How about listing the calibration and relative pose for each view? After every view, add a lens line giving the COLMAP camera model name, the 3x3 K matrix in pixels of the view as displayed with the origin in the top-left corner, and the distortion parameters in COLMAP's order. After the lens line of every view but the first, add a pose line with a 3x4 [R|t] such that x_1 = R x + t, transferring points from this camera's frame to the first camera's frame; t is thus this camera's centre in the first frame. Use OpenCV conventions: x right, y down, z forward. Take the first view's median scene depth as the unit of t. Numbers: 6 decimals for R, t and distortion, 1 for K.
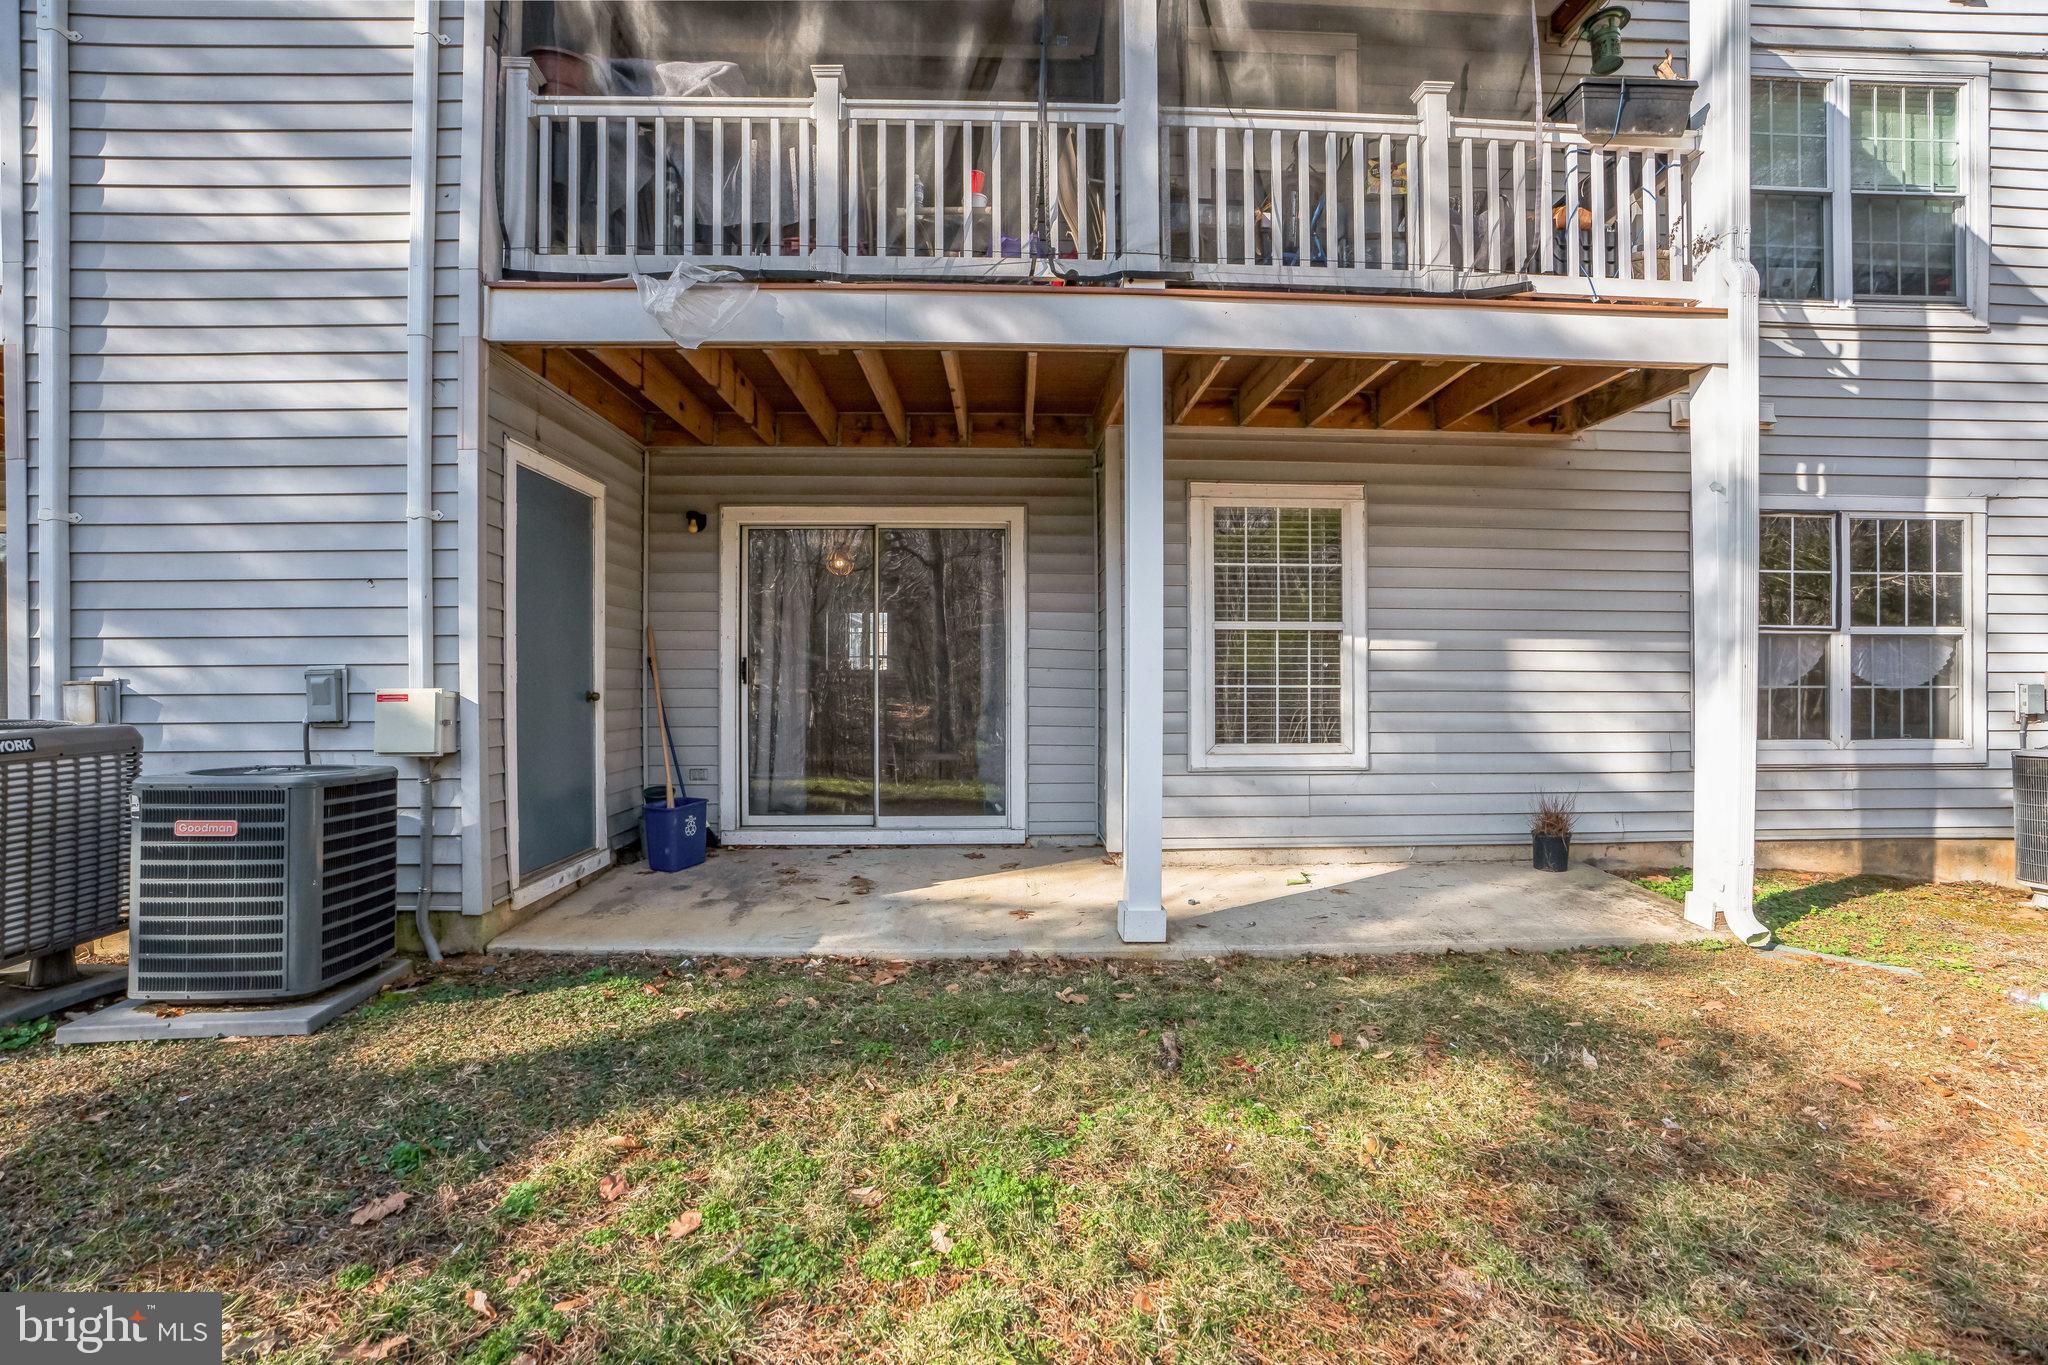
lens RADIAL K [[937.1, 0, 1015.9], [0, 937.1, 669.3], [0, 0, 1]] dist [-0.011256, 0.002747]
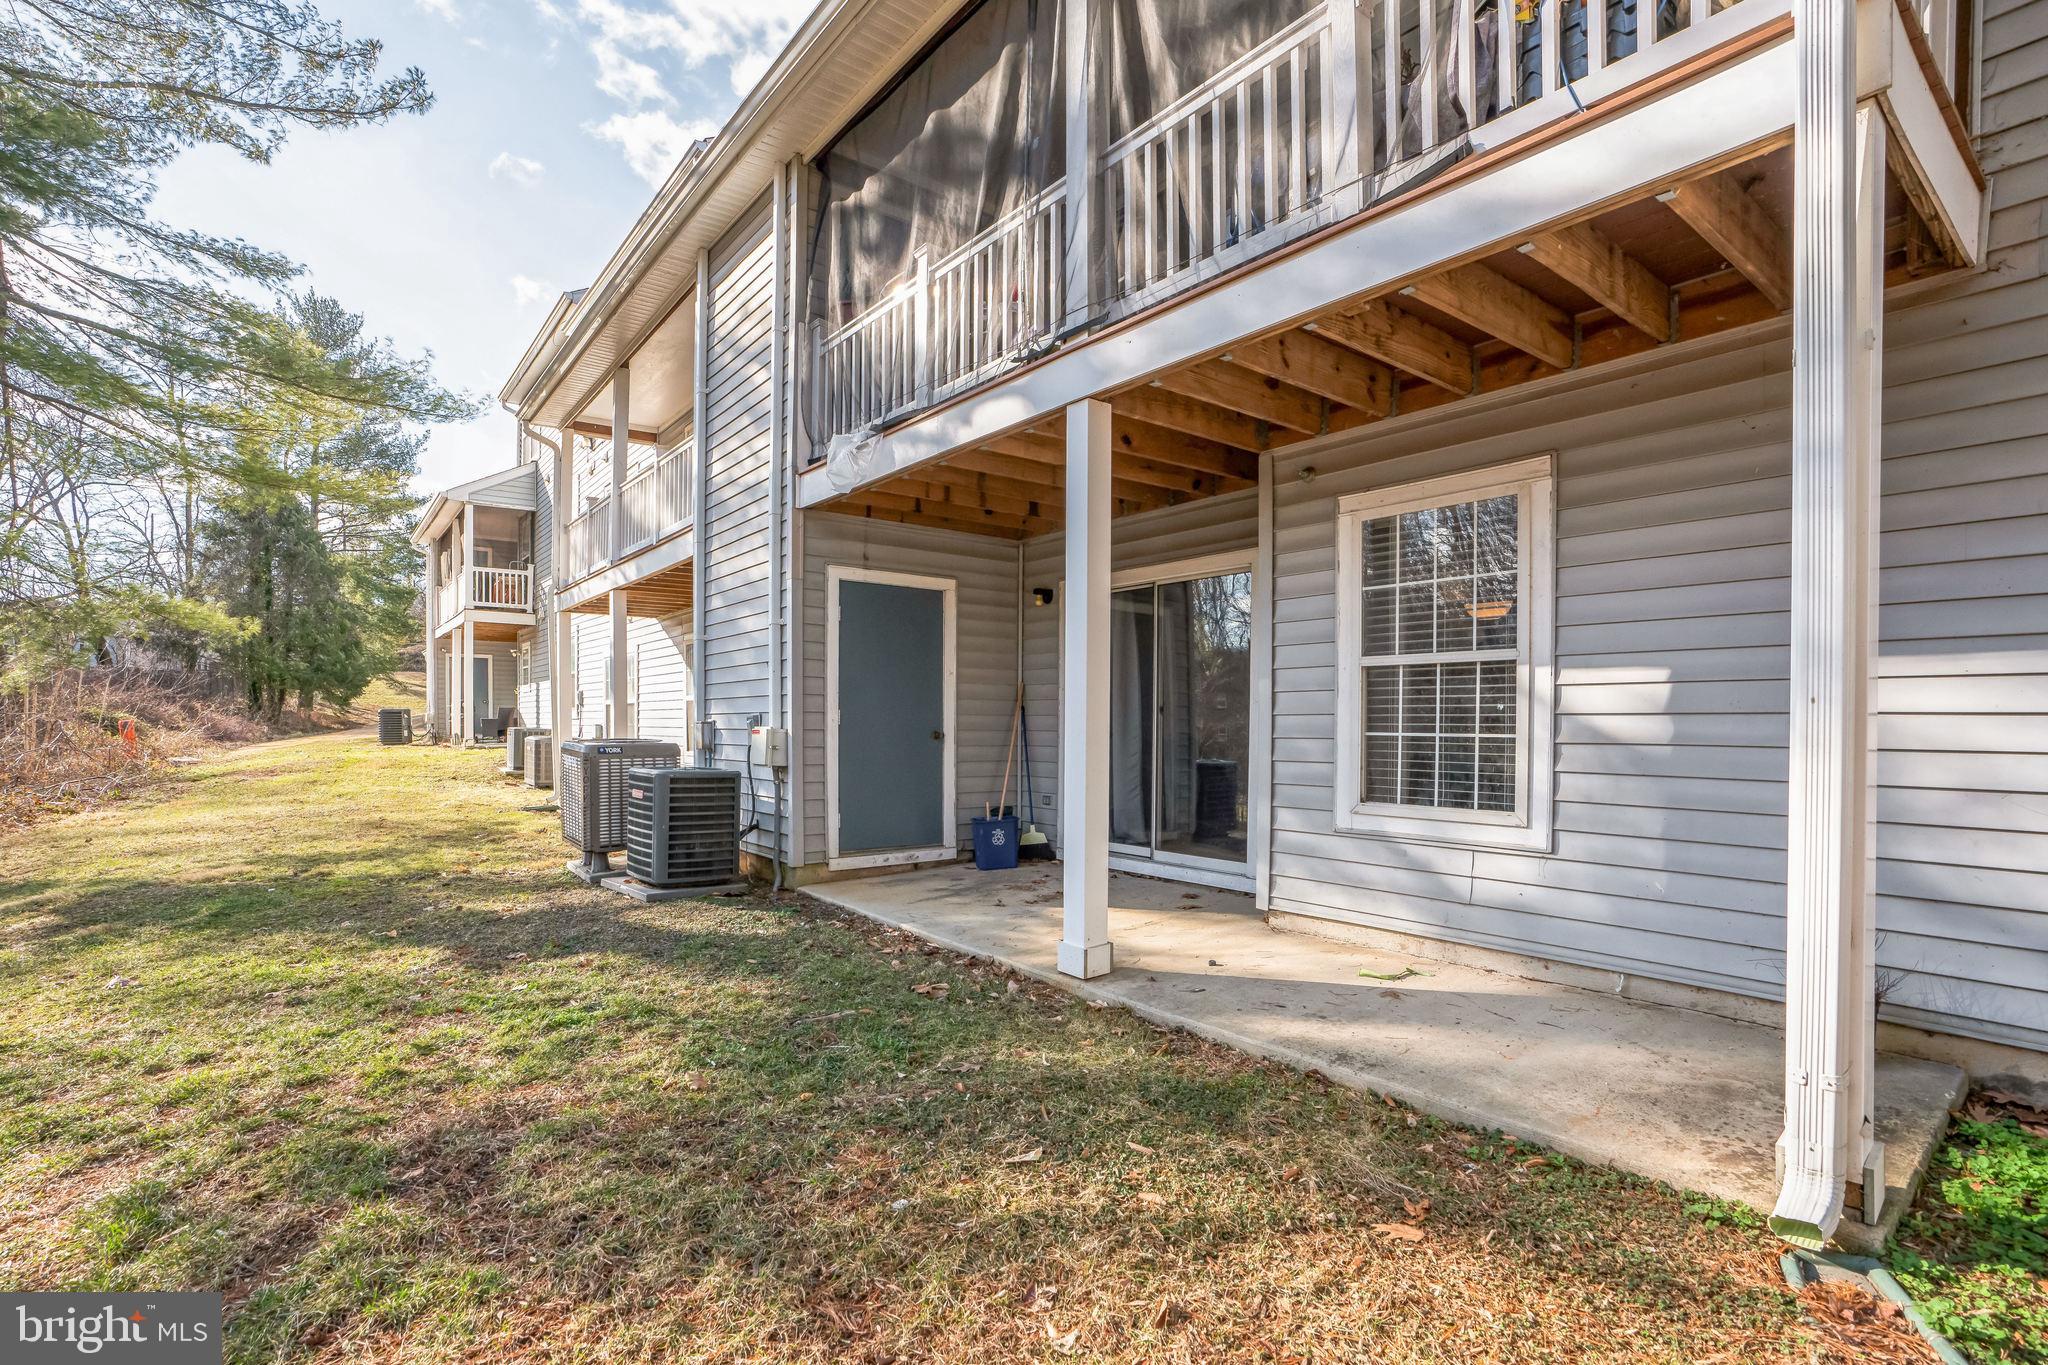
lens RADIAL K [[937.1, 0, 1000.5], [0, 937.1, 733.3], [0, 0, 1]] dist [-0.011256, 0.002747]
pose [[0.598671, 0.012931, -0.800891, 0.694165], [0.000882, 0.999858, 0.016803, 0.003277], [0.800994, -0.010766, 0.598575, 0.235230]]
